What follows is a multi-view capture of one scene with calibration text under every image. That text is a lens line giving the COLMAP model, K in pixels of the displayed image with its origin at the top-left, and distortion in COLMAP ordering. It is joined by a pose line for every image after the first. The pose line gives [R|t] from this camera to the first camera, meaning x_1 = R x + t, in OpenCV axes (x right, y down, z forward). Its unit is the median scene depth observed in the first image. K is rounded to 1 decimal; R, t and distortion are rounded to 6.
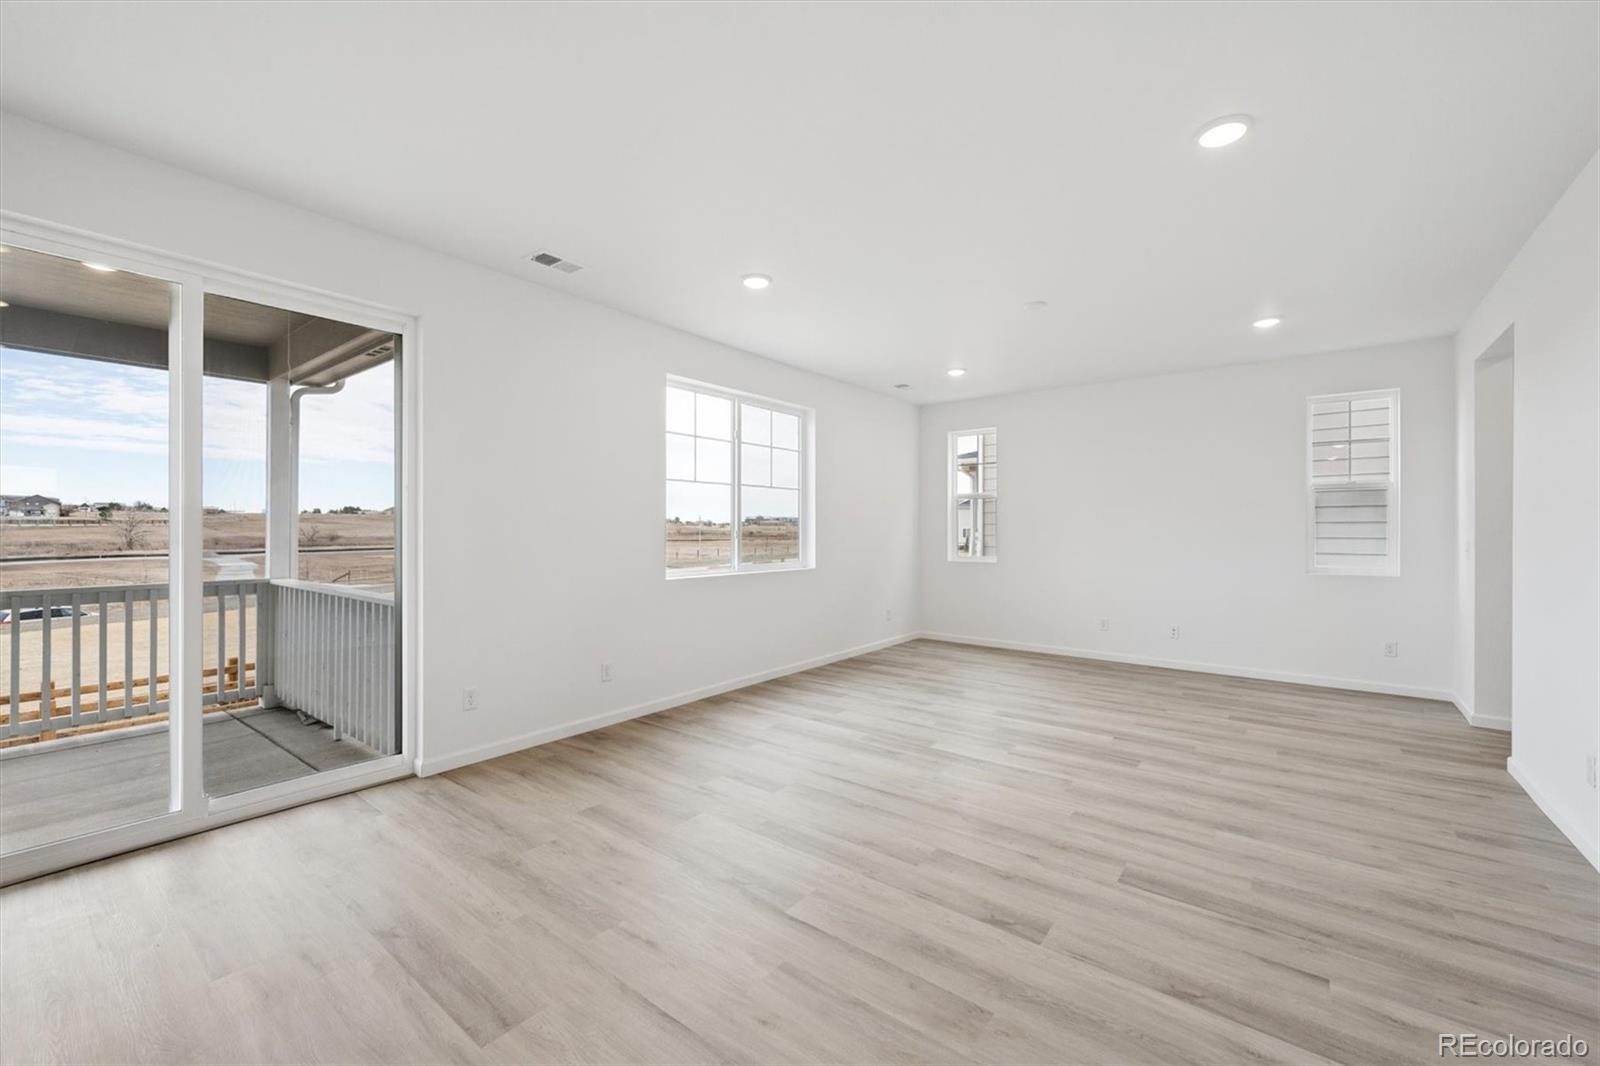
lens RADIAL K [[641.8, 0, 800.1], [0, 641.8, 529.3], [0, 0, 1]] dist [0.000761, 0.000342]
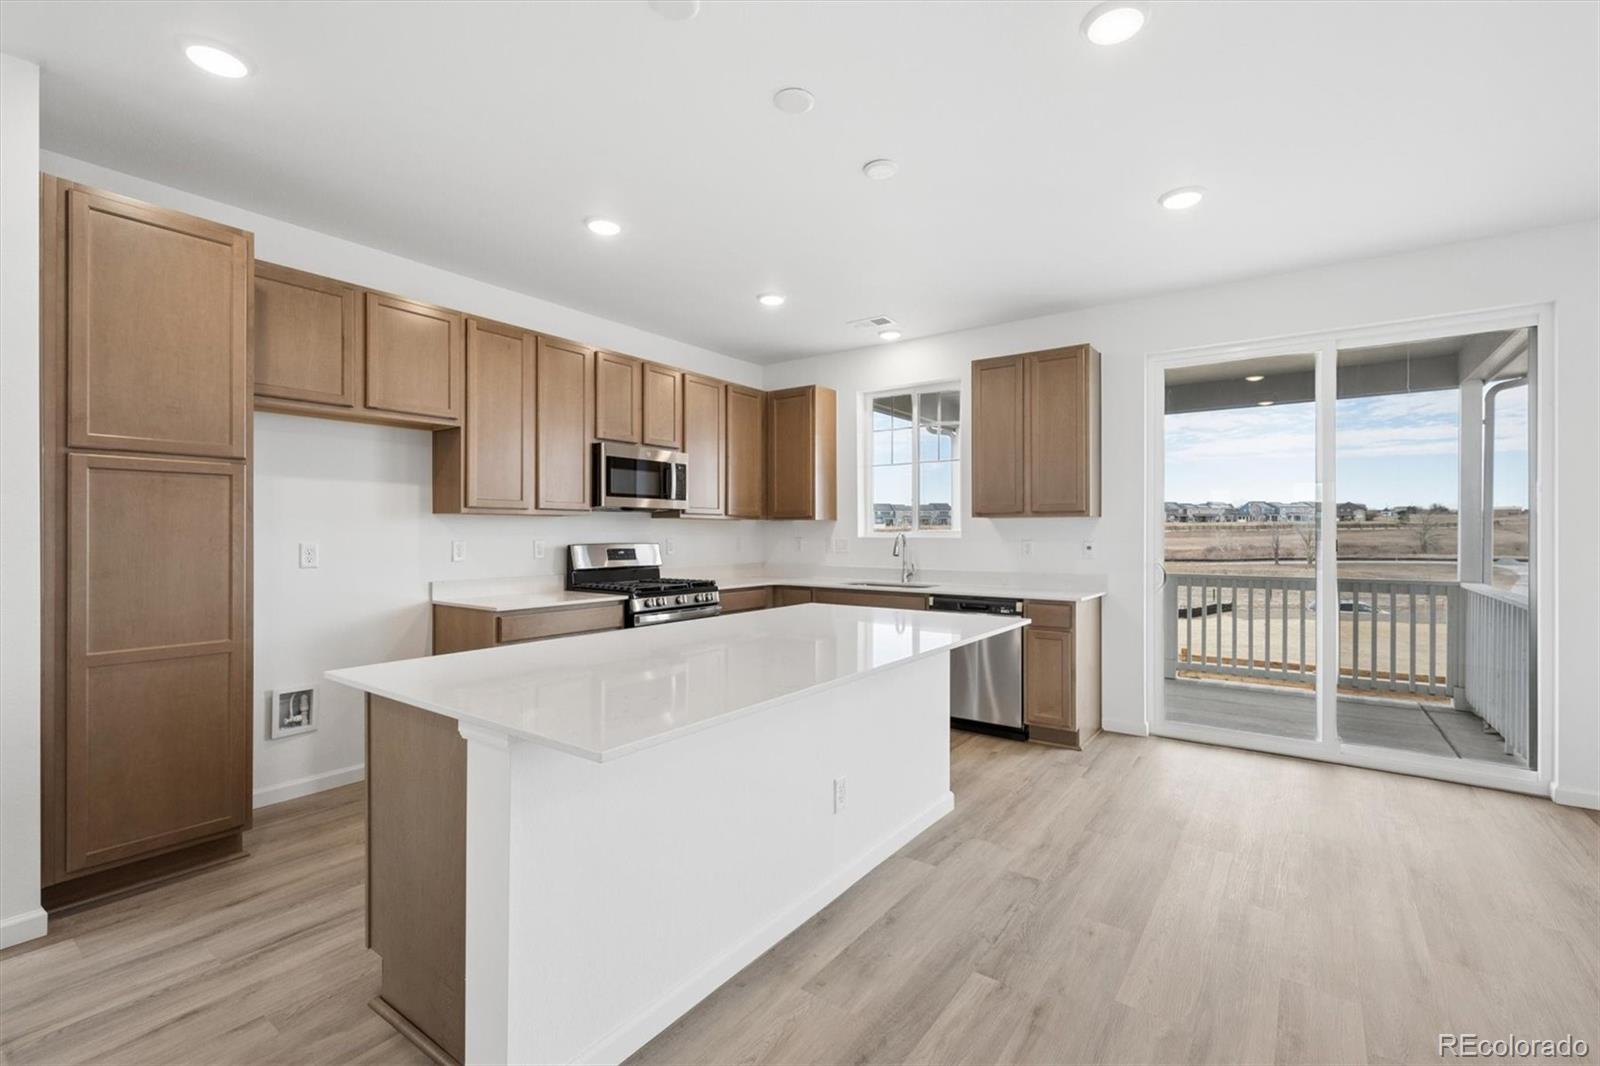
lens RADIAL K [[699.6, 0, 792.3], [0, 699.6, 535.8], [0, 0, 1]] dist [0.001025, 0.000130]
pose [[0.026255, 0.003601, -0.999649, 0.213252], [0.001033, 0.999993, 0.003629, -0.000708], [0.999655, -0.001128, 0.026251, -0.065679]]
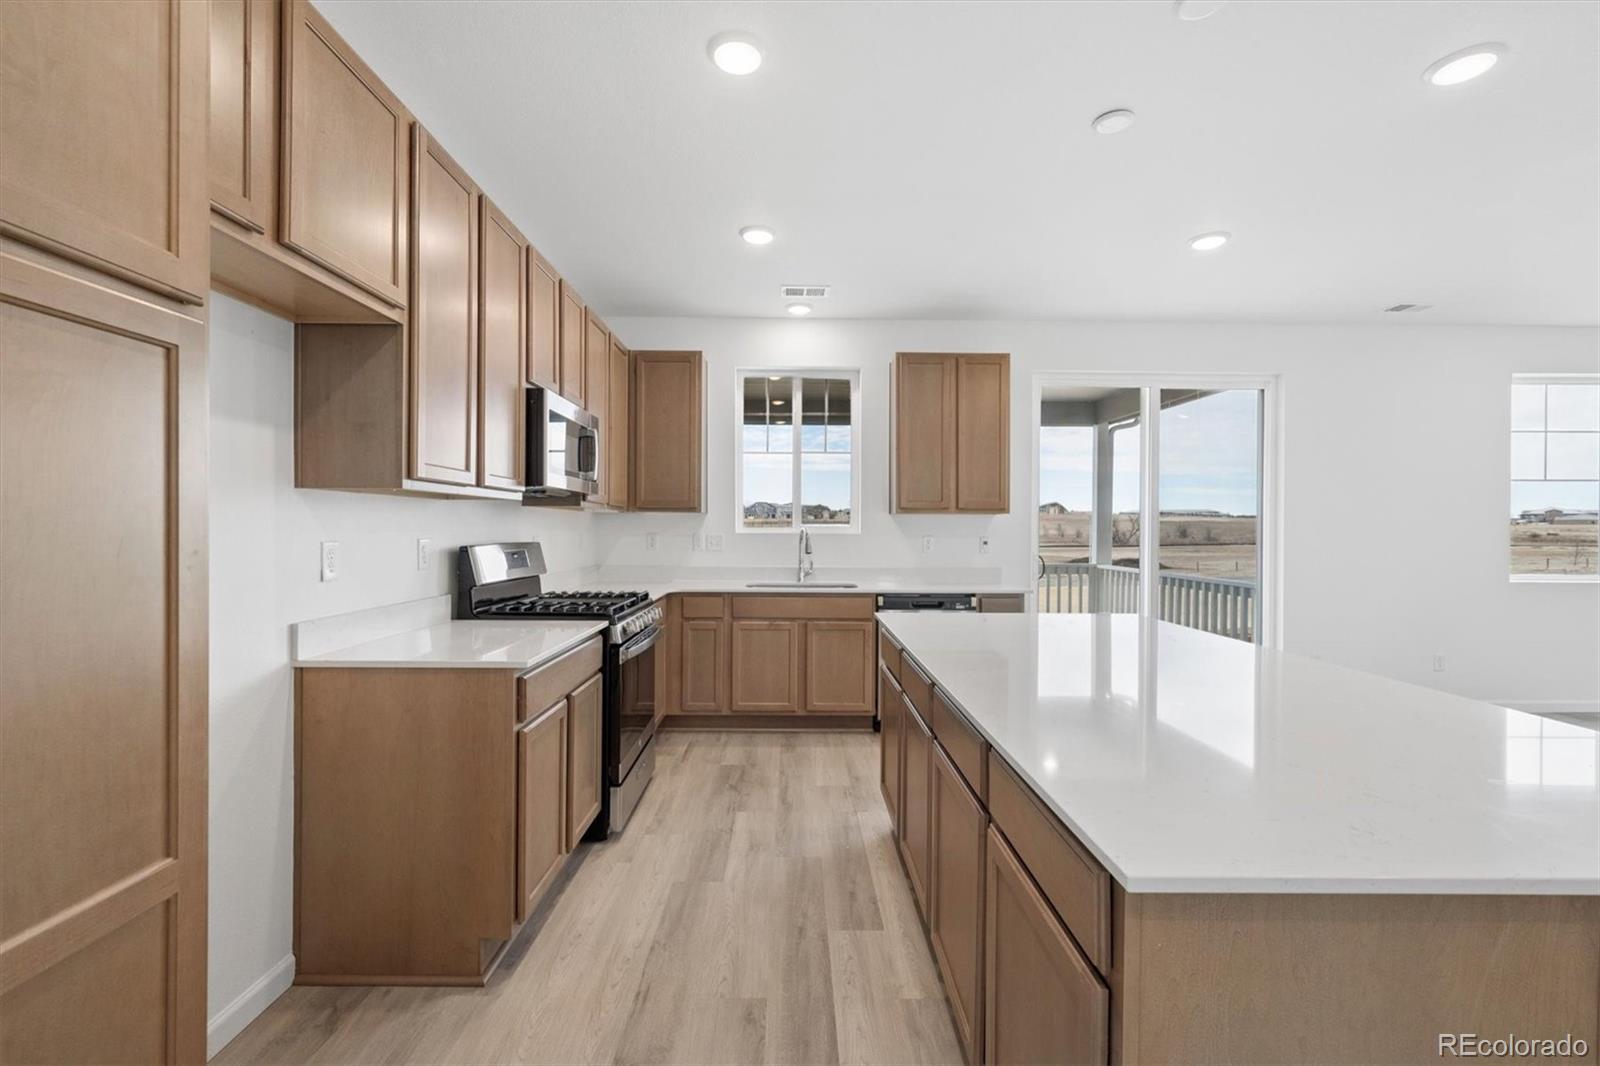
lens RADIAL K [[682.9, 0, 792.5], [0, 682.9, 530.8], [0, 0, 1]] dist [0.000754, -0.000025]
pose [[0.621137, 0.005671, -0.783681, -0.054764], [-0.003244, 0.999984, 0.004665, -0.001593], [0.783695, -0.000355, 0.621146, -0.402257]]
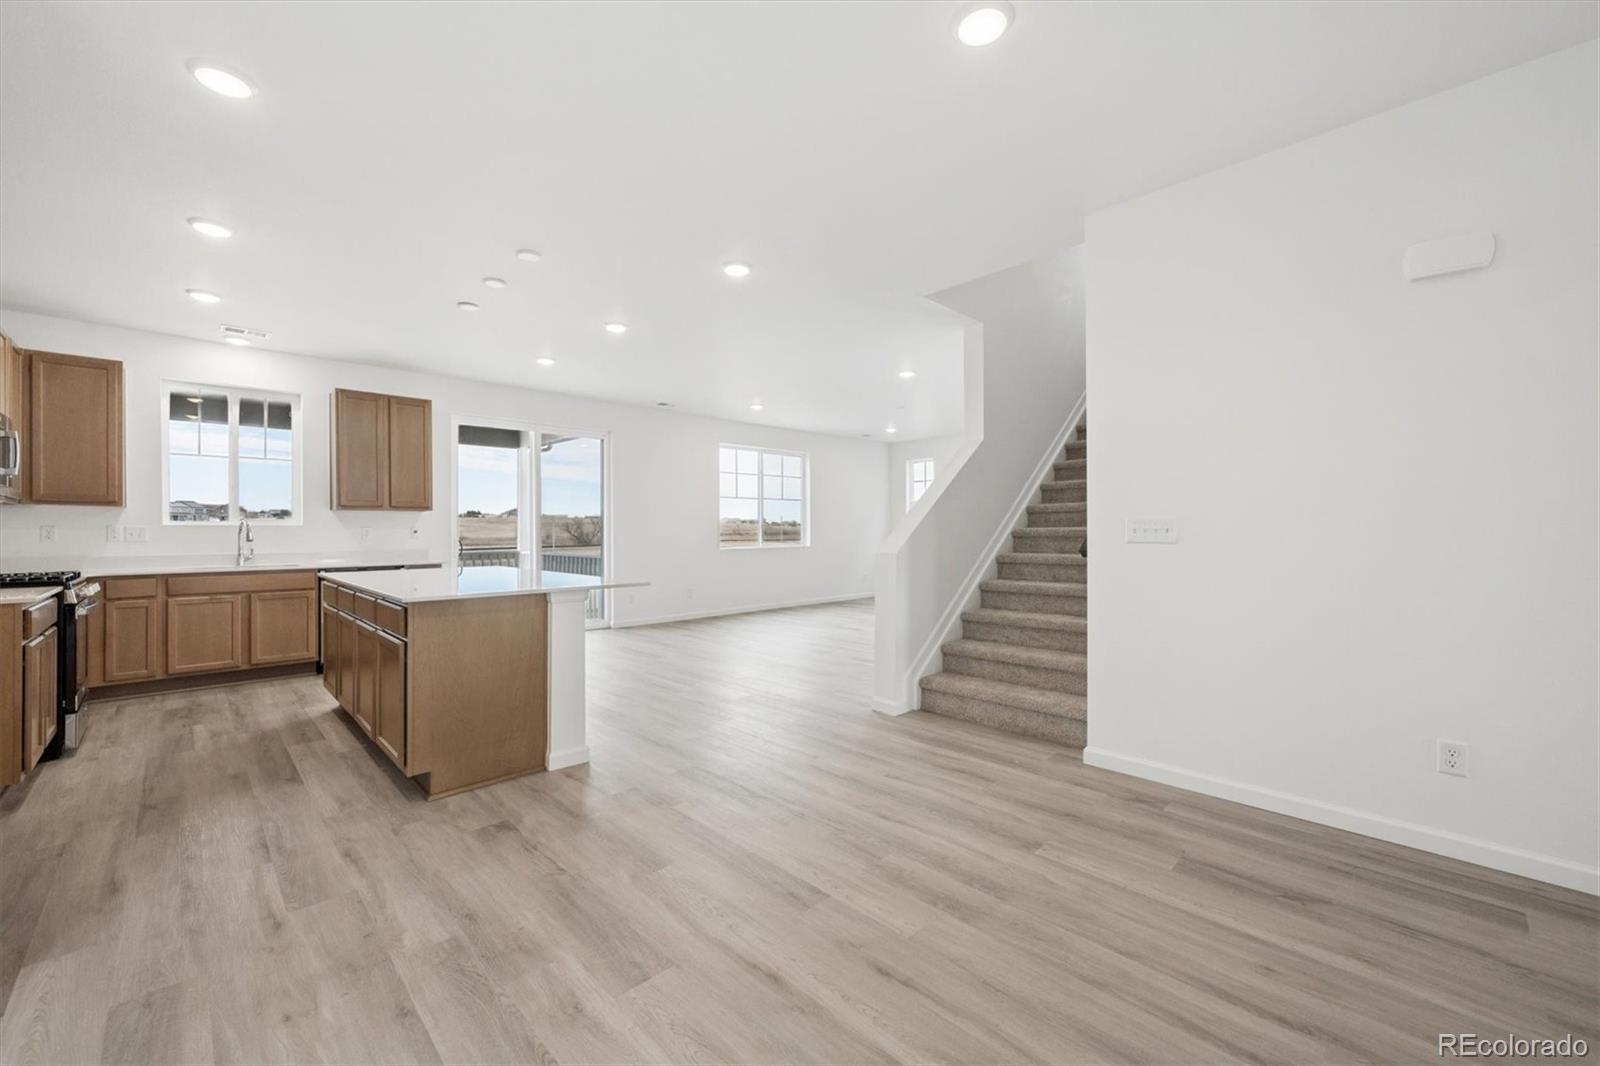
lens RADIAL K [[641.8, 0, 800.1], [0, 641.8, 529.3], [0, 0, 1]] dist [0.000761, 0.000342]
pose [[0.991048, -0.005506, -0.133393, 0.224866], [0.005439, 0.999985, -0.000867, 0.015854], [0.133395, 0.000134, 0.991063, -0.687142]]
